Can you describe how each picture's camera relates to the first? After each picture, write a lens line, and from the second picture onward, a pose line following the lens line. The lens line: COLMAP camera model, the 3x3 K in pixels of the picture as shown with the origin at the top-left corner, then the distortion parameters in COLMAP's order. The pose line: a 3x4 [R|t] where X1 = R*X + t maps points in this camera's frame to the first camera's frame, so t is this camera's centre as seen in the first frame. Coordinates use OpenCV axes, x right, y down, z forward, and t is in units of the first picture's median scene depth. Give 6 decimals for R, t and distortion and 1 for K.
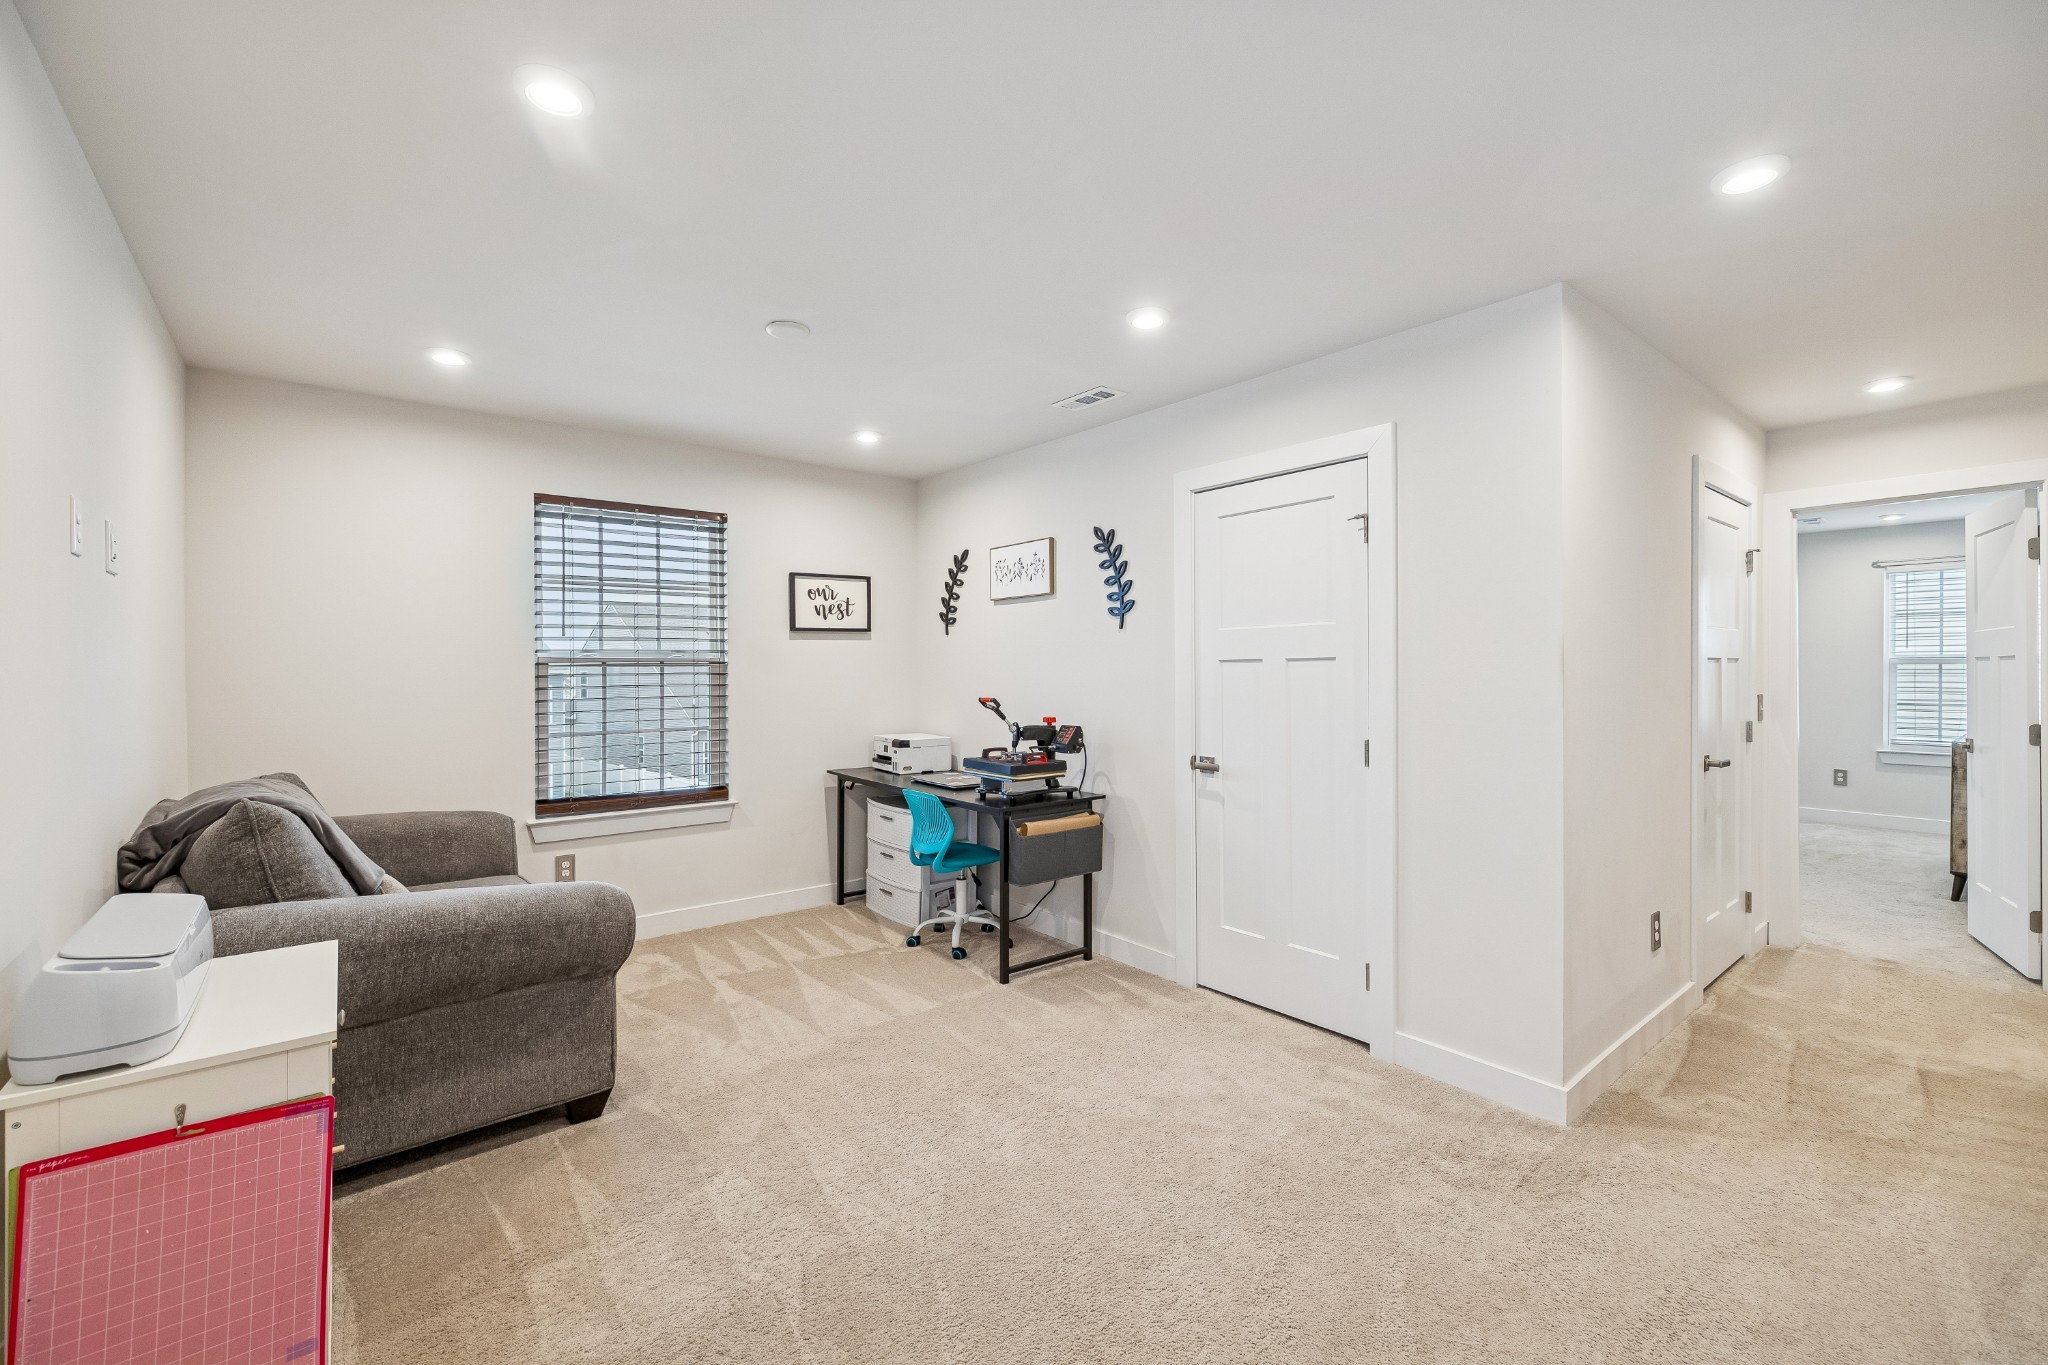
lens RADIAL K [[862.0, 0, 1019.8], [0, 862.0, 670.9], [0, 0, 1]] dist [0.000002, -0.000154]
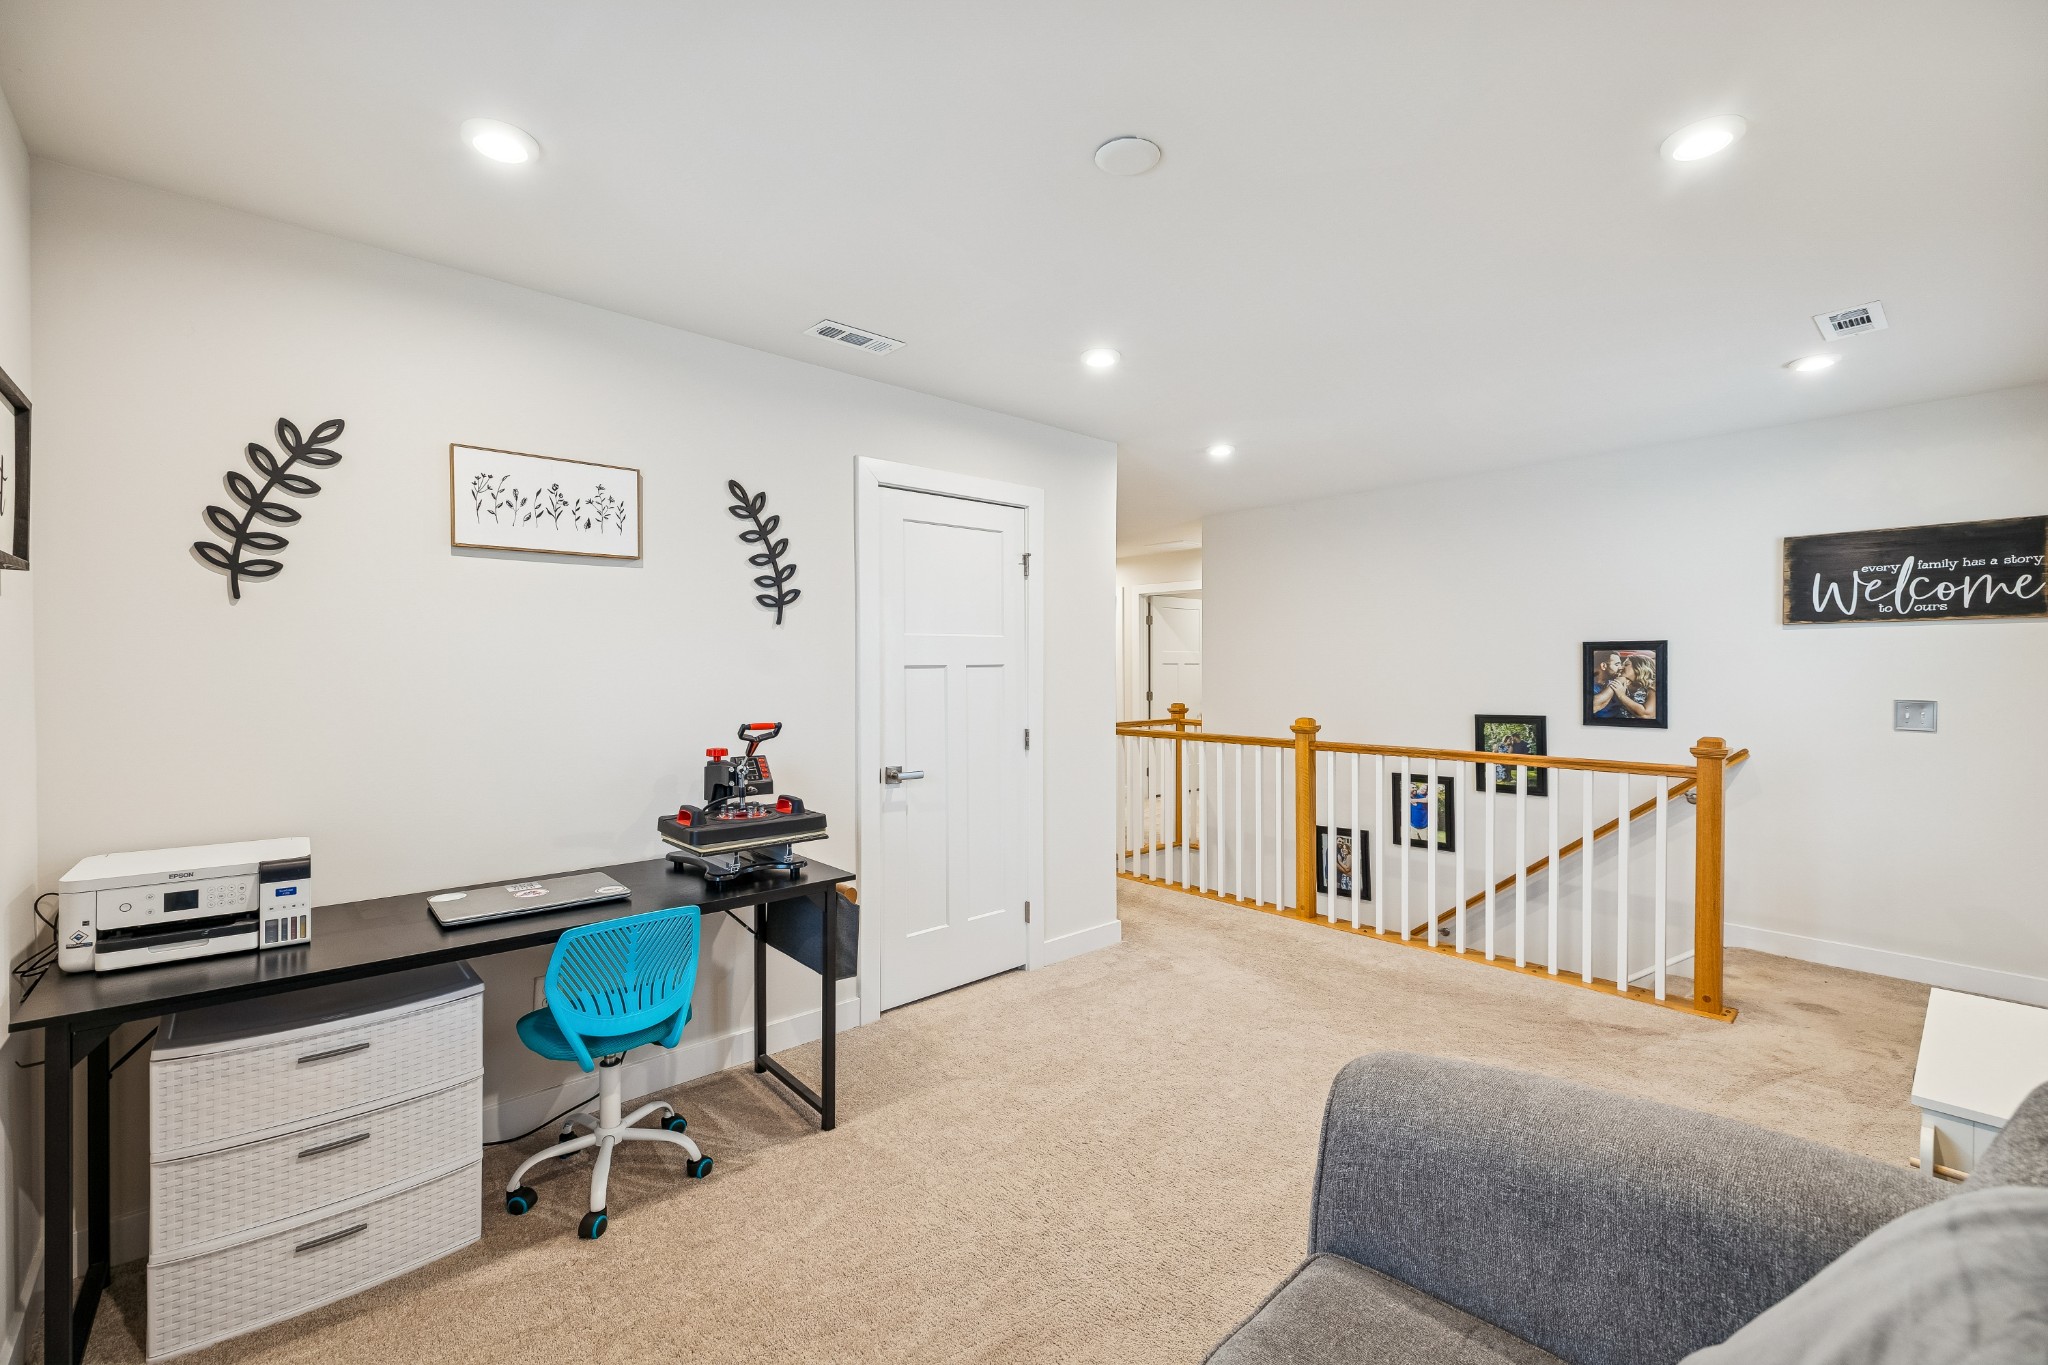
lens RADIAL K [[862.0, 0, 1019.8], [0, 862.0, 670.9], [0, 0, 1]] dist [0.000002, -0.000154]
pose [[-0.051598, -0.004855, 0.998656, -0.660260], [0.003223, 0.999982, 0.005028, -0.009702], [-0.998663, 0.003478, -0.051581, 0.805958]]
